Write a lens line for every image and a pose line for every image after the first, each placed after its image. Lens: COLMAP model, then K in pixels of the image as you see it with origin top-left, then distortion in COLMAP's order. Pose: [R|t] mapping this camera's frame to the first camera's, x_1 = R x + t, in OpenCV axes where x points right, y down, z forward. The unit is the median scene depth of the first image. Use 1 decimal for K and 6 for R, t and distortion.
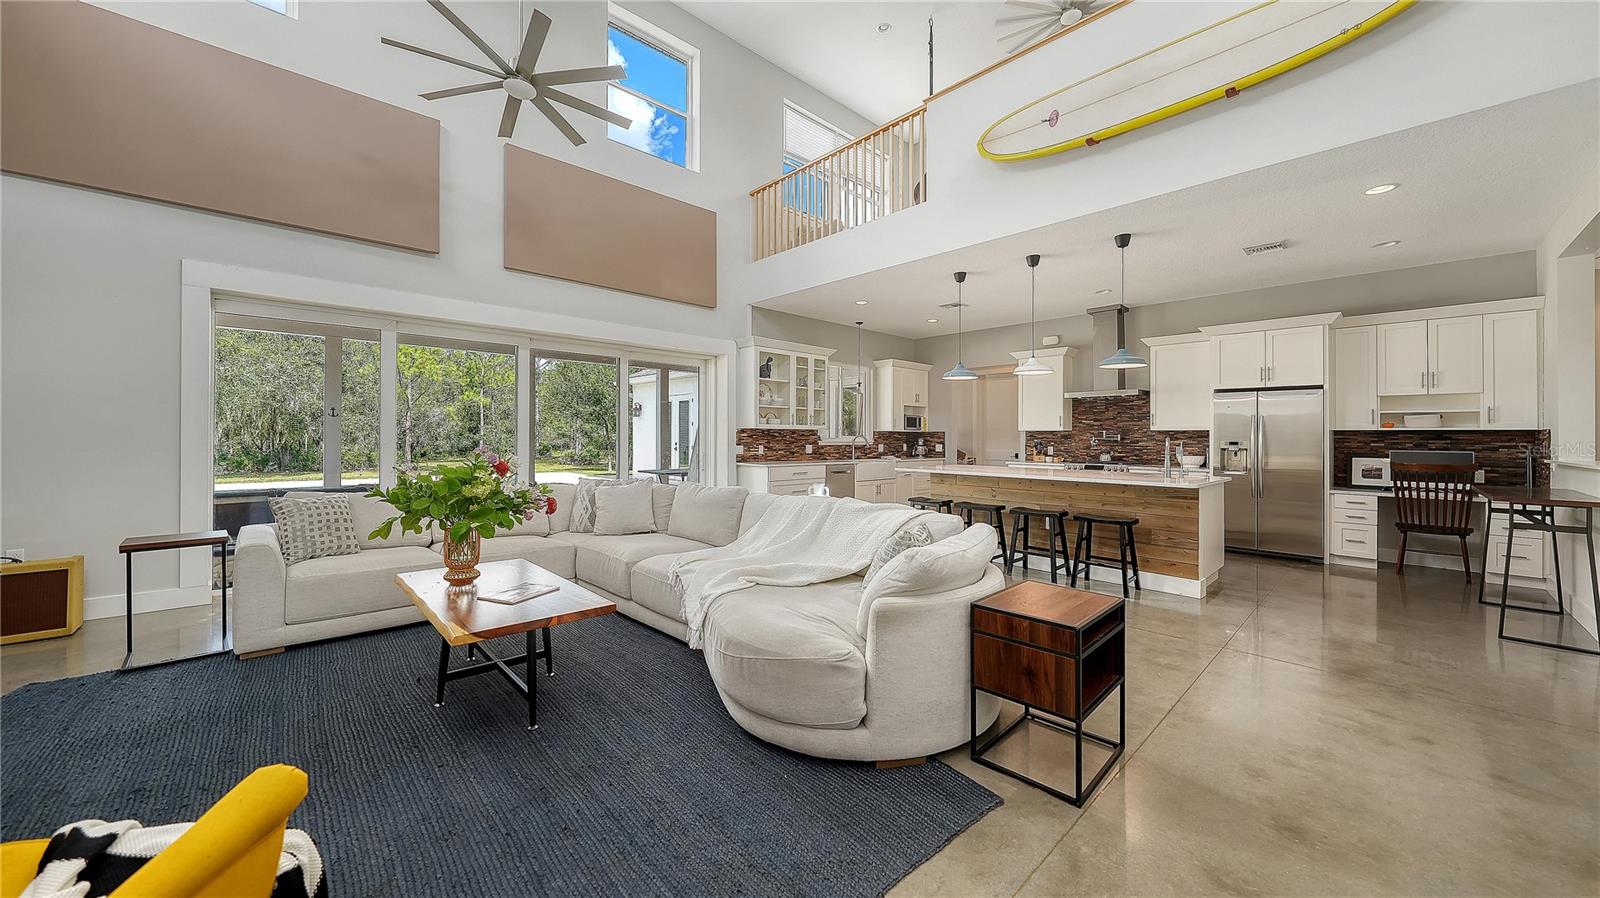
lens RADIAL K [[557.6, 0, 797.9], [0, 557.6, 437.9], [0, 0, 1]] dist [0.002234, -0.002180]
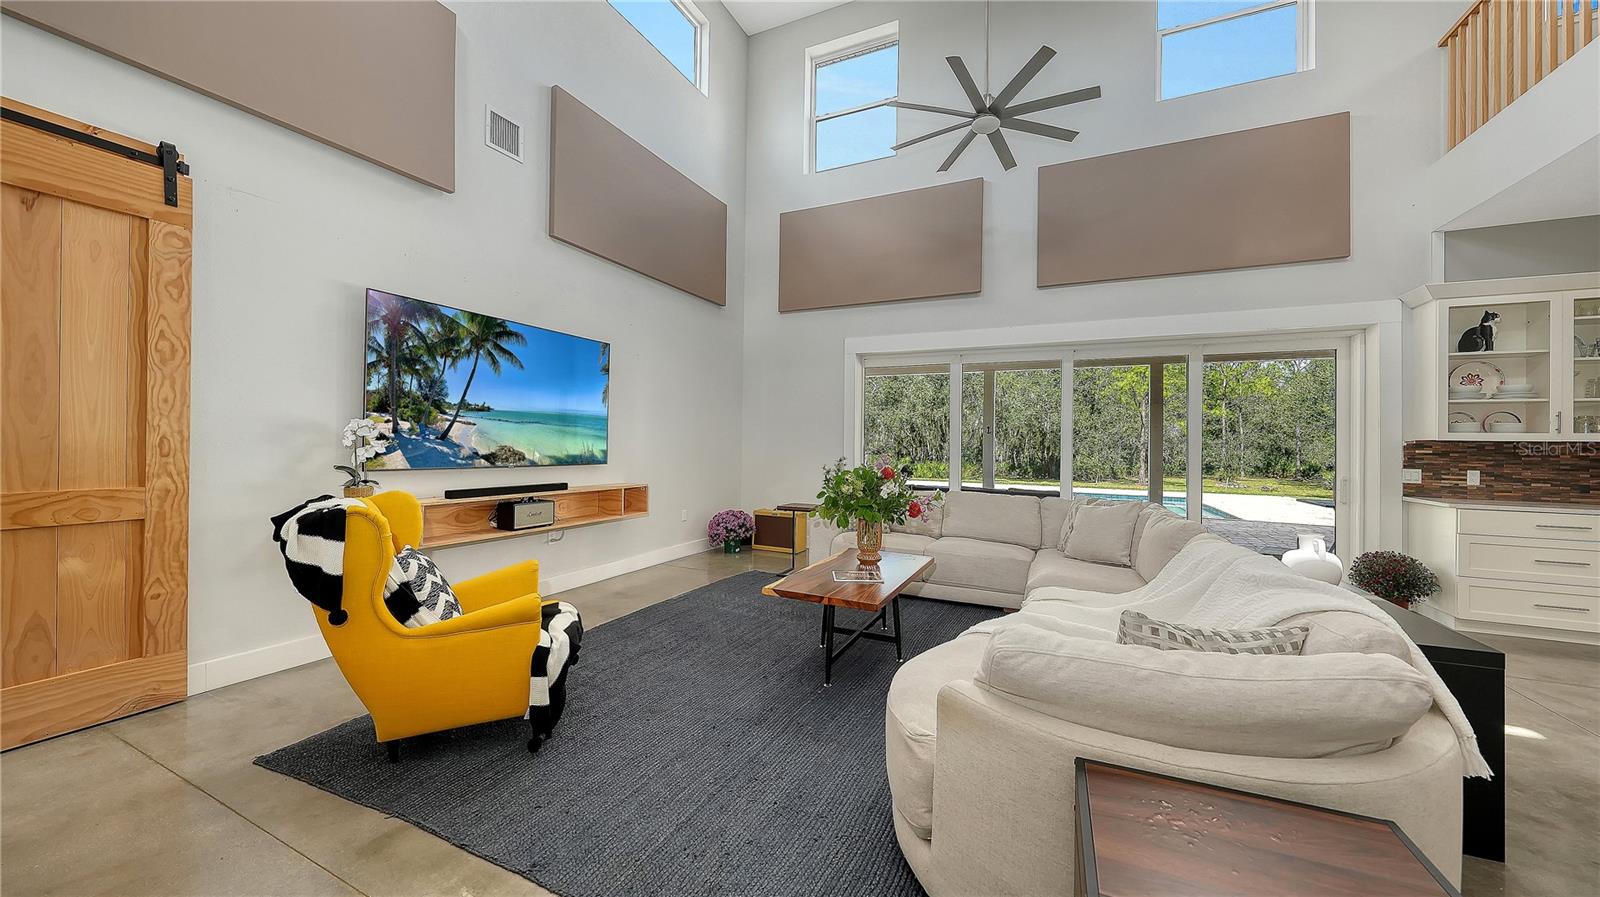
lens RADIAL K [[557.6, 0, 831.6], [0, 557.6, 440.3], [0, 0, 1]] dist [0.002234, -0.002180]
pose [[0.392711, -0.007164, -0.919634, 0.201342], [-0.015262, 0.999781, -0.014306, 0.001071], [0.919535, 0.019653, 0.392516, 0.174210]]
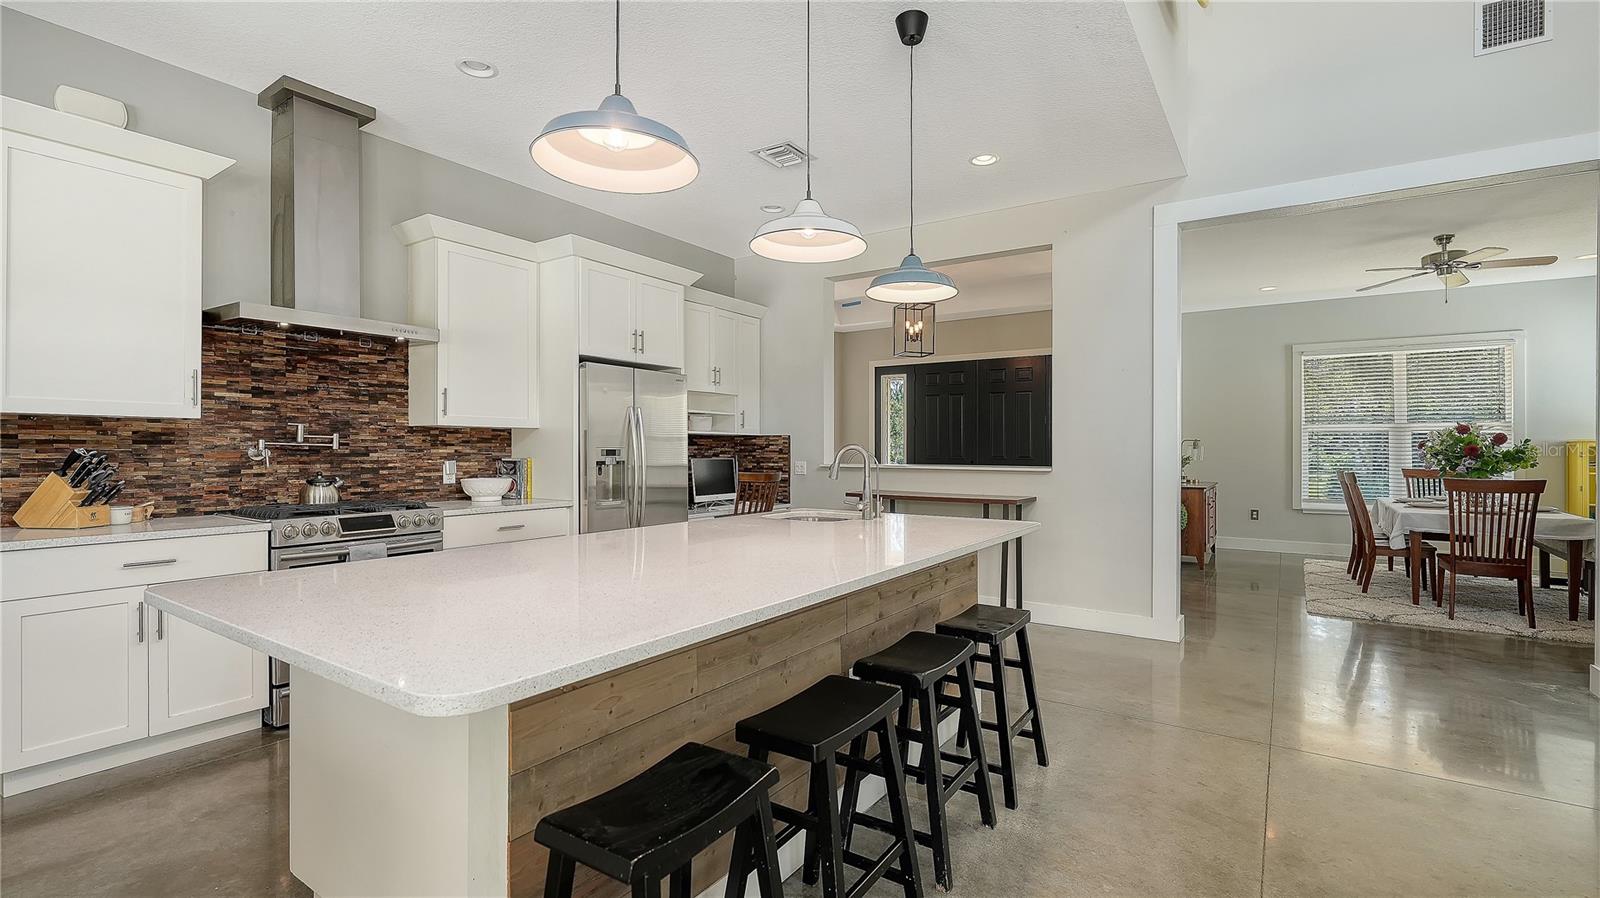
lens RADIAL K [[724.1, 0, 786.2], [0, 724.1, 442.7], [0, 0, 1]] dist [-0.003540, 0.000055]
pose [[-0.219757, -0.000187, 0.975555, 0.005625], [-0.002679, 0.999996, -0.000412, -0.000249], [-0.975551, -0.002704, -0.219756, 0.785068]]
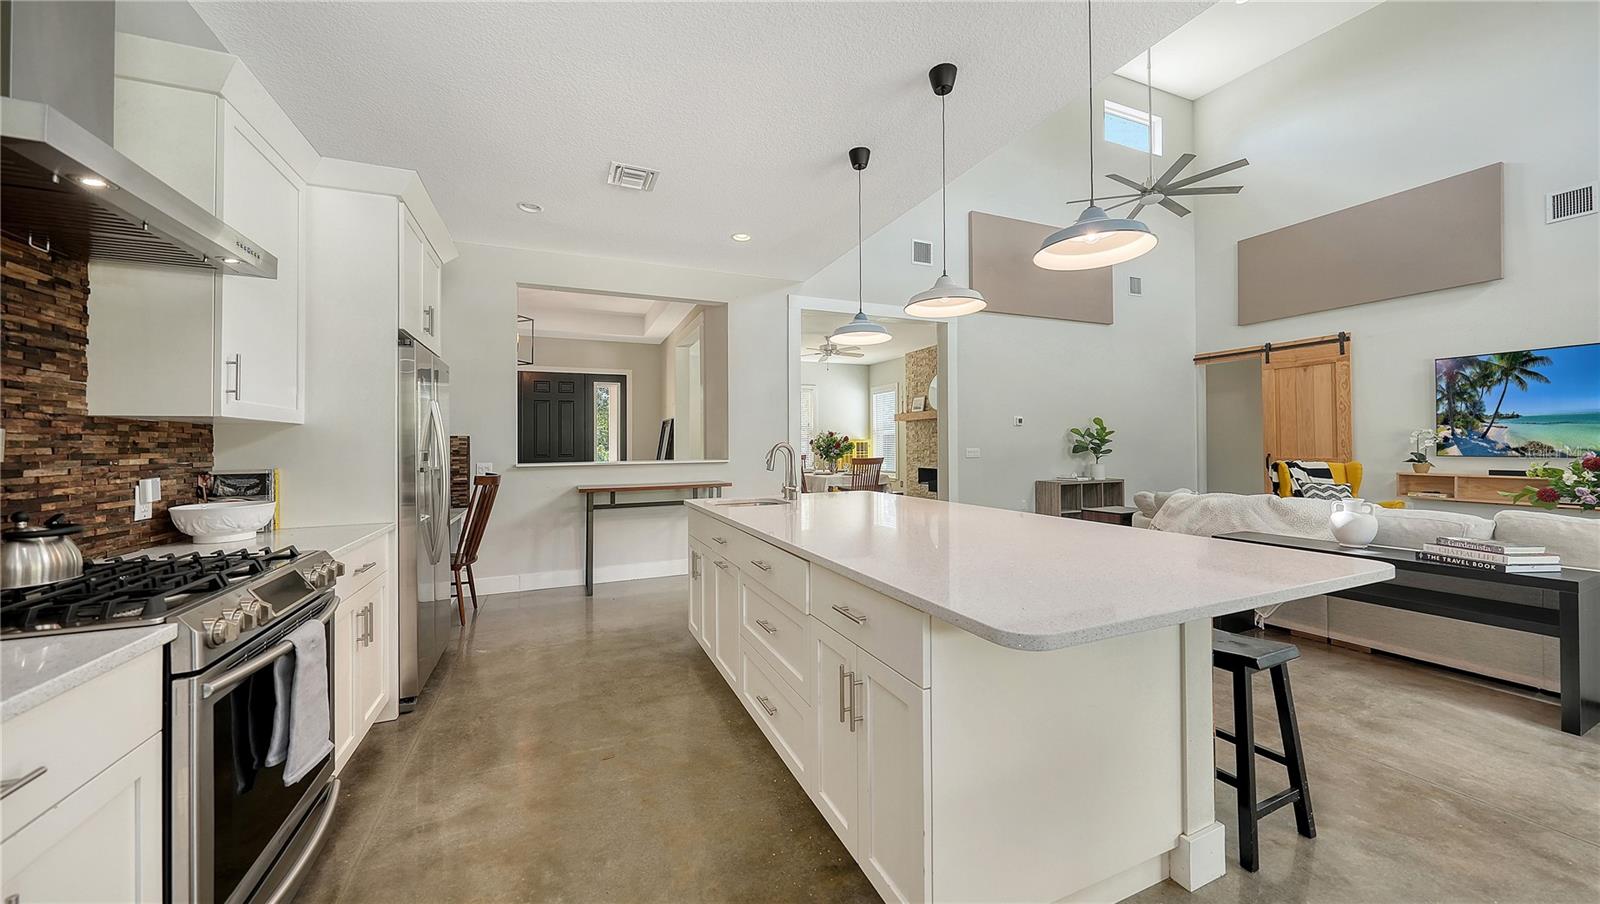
lens RADIAL K [[558.4, 0, 803.7], [0, 558.4, 446.7], [0, 0, 1]] dist [-0.009597, -0.000946]
pose [[-0.944253, 0.001966, 0.329215, 0.266088], [0.004922, 0.999955, 0.008146, -0.000325], [-0.329184, 0.009312, -0.944220, 1.058017]]
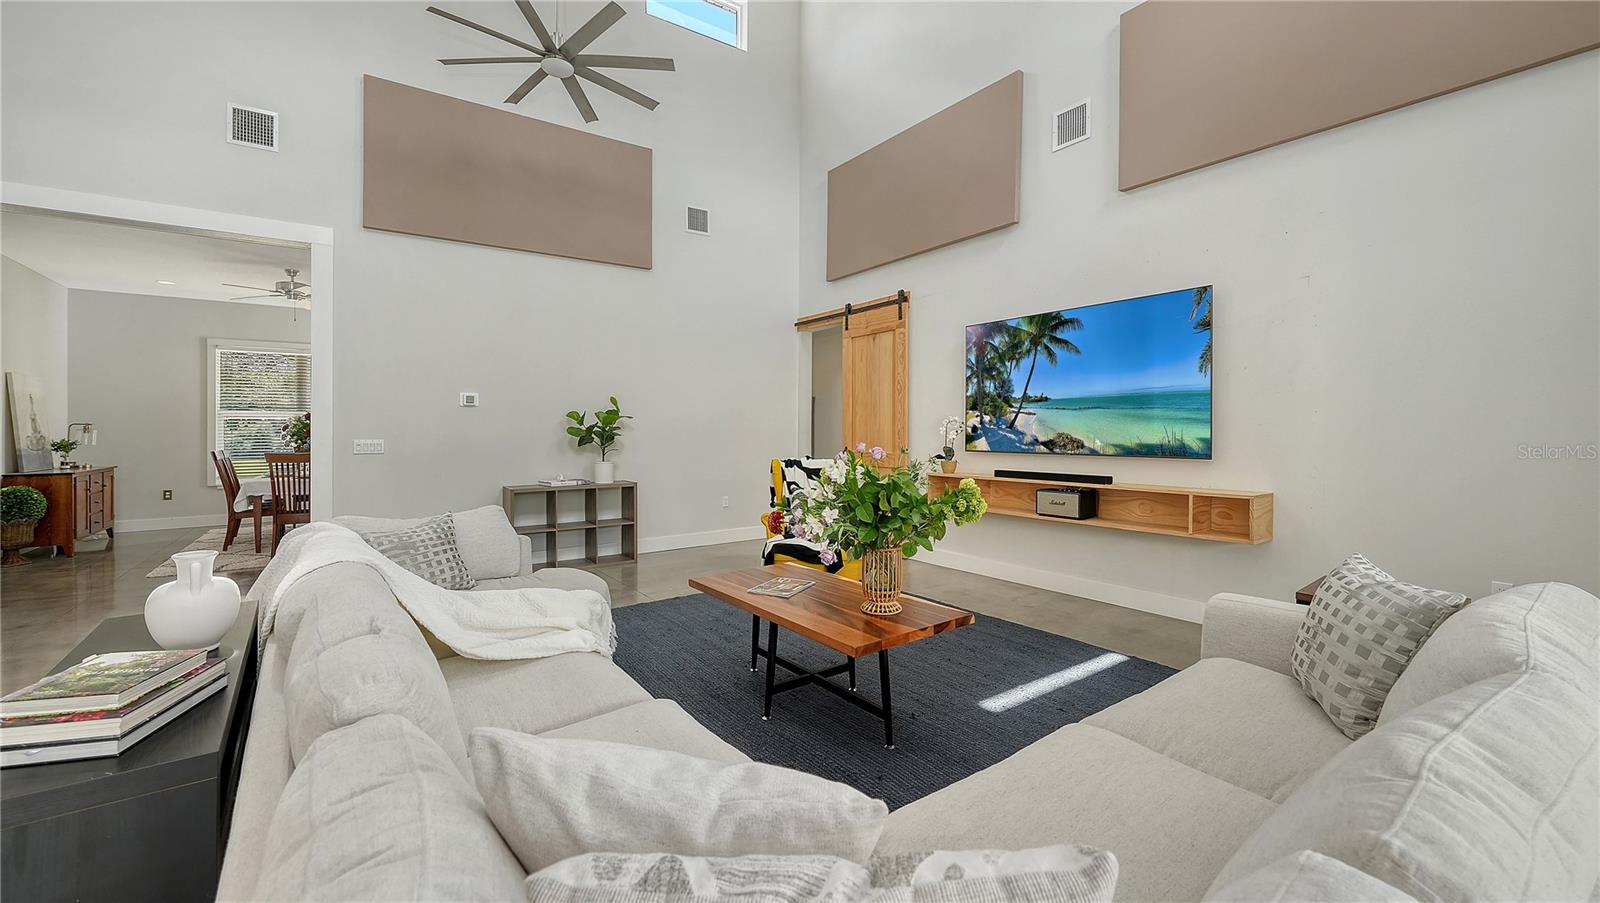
lens RADIAL K [[644.8, 0, 814.7], [0, 644.8, 434.8], [0, 0, 1]] dist [-0.007879, -0.000660]
pose [[-0.992681, -0.002702, 0.120736, -0.237181], [-0.001907, 0.999976, 0.006701, 0.001337], [-0.120752, 0.006422, -0.992662, 0.737960]]
